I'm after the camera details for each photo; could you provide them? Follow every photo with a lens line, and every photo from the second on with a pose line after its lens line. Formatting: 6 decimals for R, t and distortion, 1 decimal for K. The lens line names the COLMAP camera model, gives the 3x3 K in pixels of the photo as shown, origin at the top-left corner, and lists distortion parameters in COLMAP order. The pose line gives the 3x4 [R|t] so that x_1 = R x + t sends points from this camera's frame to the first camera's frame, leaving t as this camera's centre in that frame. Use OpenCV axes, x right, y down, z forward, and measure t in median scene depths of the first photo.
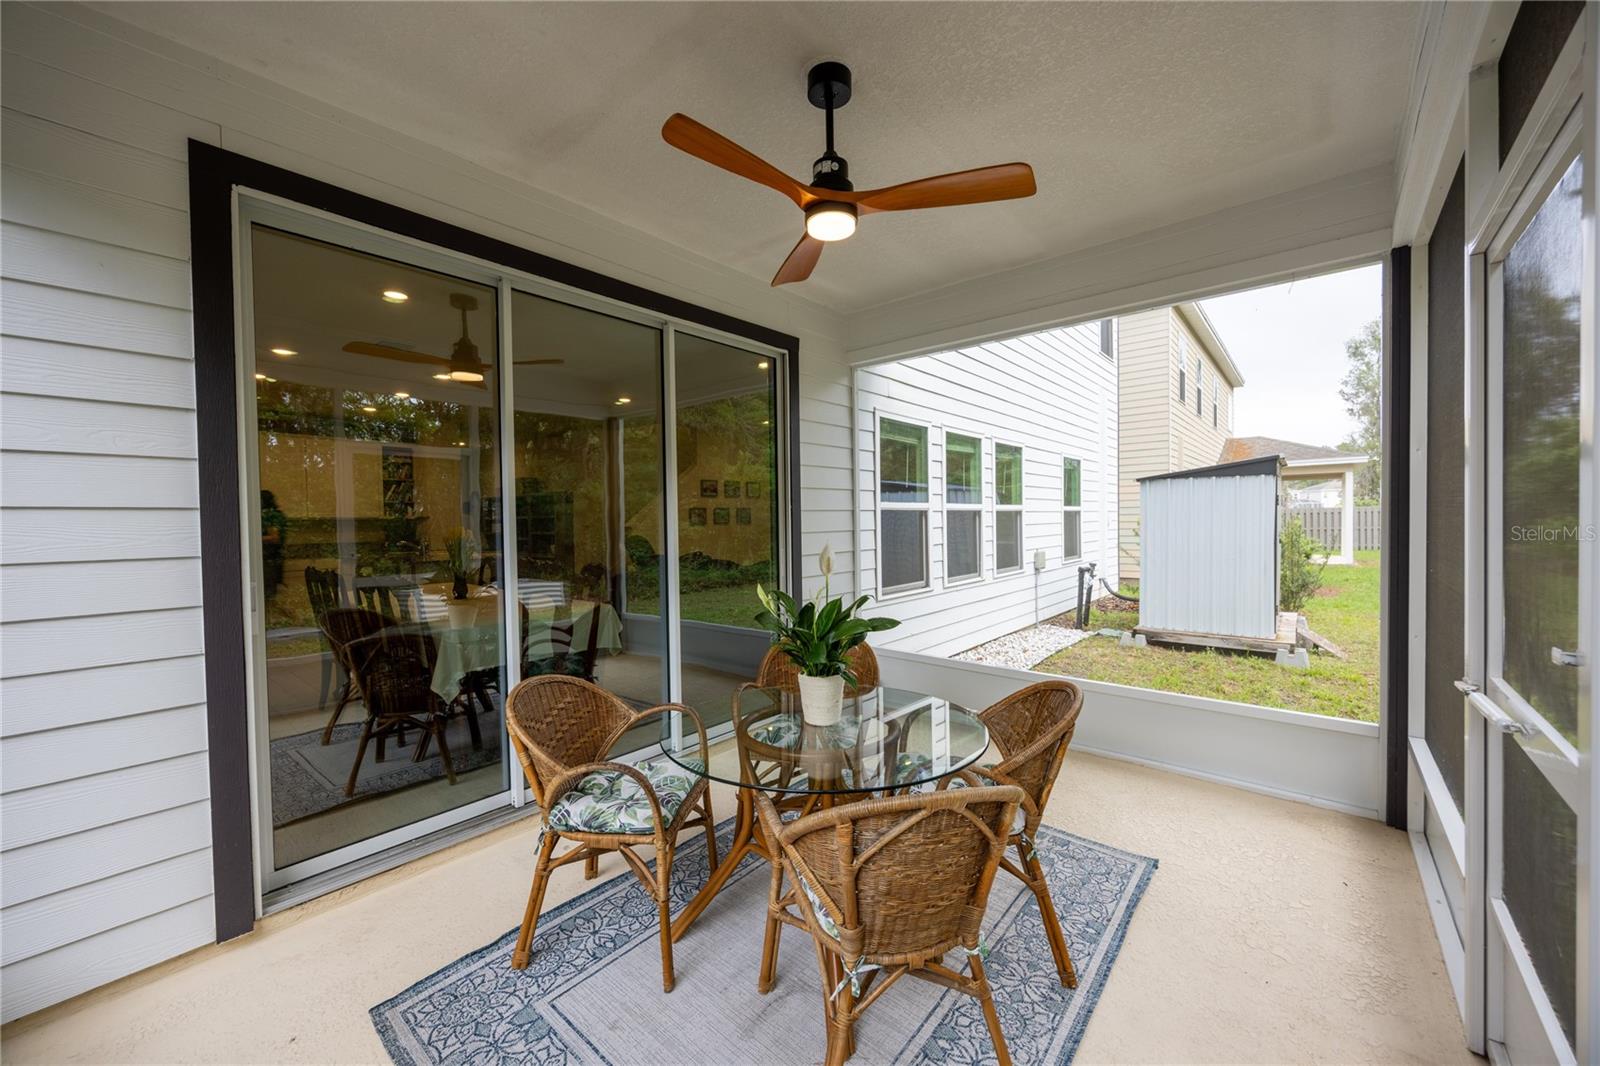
lens RADIAL K [[618.9, 0, 794.5], [0, 618.9, 536.6], [0, 0, 1]] dist [-0.000304, -0.000021]
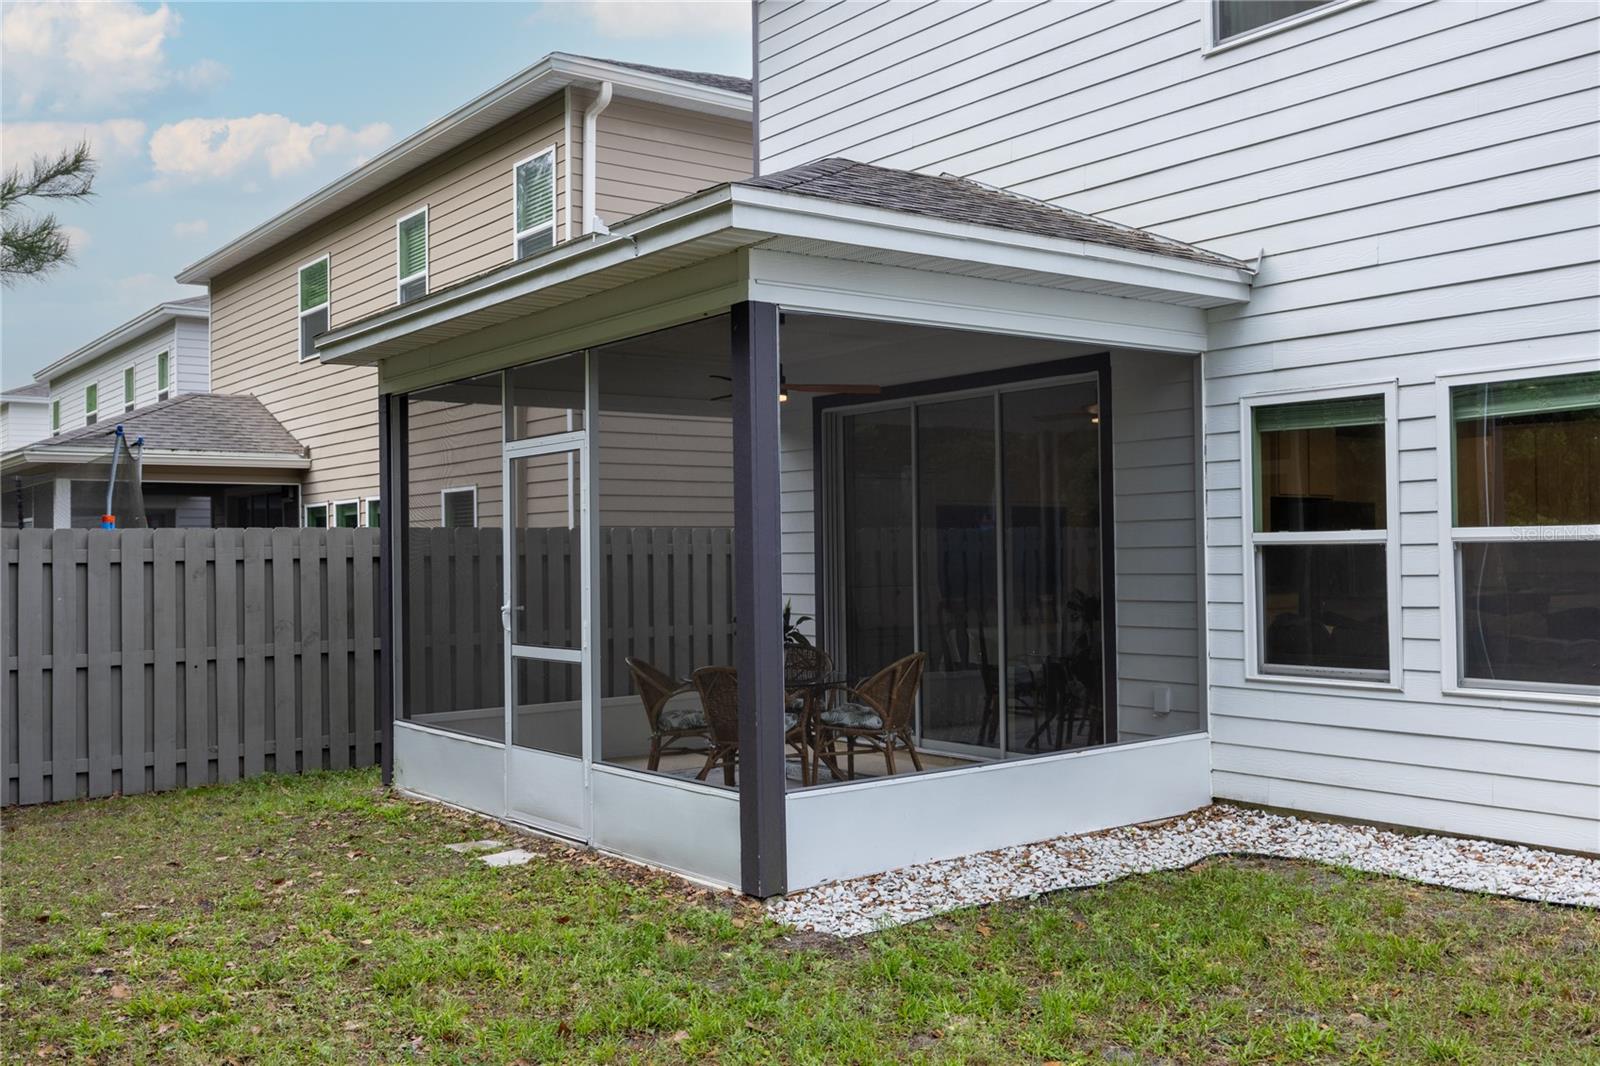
lens RADIAL K [[1507.6, 0, 801.1], [0, 1507.6, 524.5], [0, 0, 1]] dist [-0.000990, 0.000000]
pose [[-0.201516, 0.004059, -0.979477, 1.351317], [-0.003924, 0.999980, 0.004951, -0.053447], [0.979477, 0.004841, -0.201496, 0.699664]]
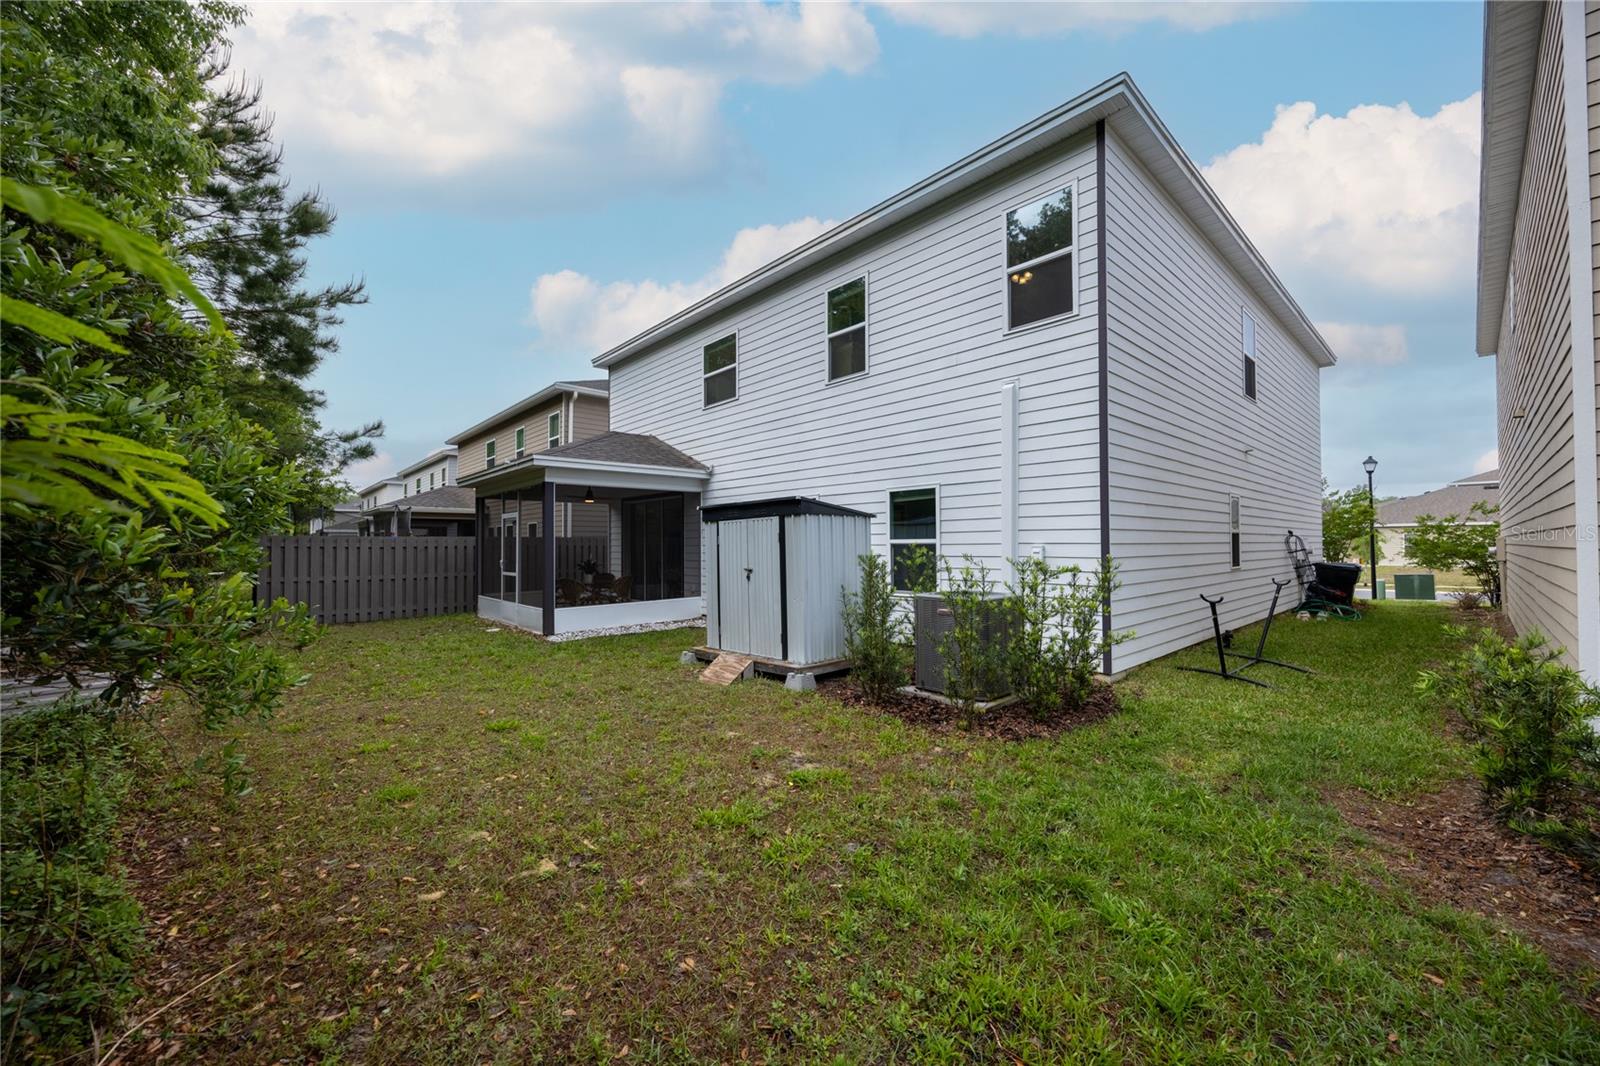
lens RADIAL K [[618.9, 0, 801.2], [0, 618.9, 535.2], [0, 0, 1]] dist [-0.000304, -0.000021]
pose [[-0.112028, 0.004660, -0.993694, 1.522680], [-0.015197, 0.999864, 0.006403, -0.061464], [0.993589, 0.015818, -0.111942, 0.890838]]
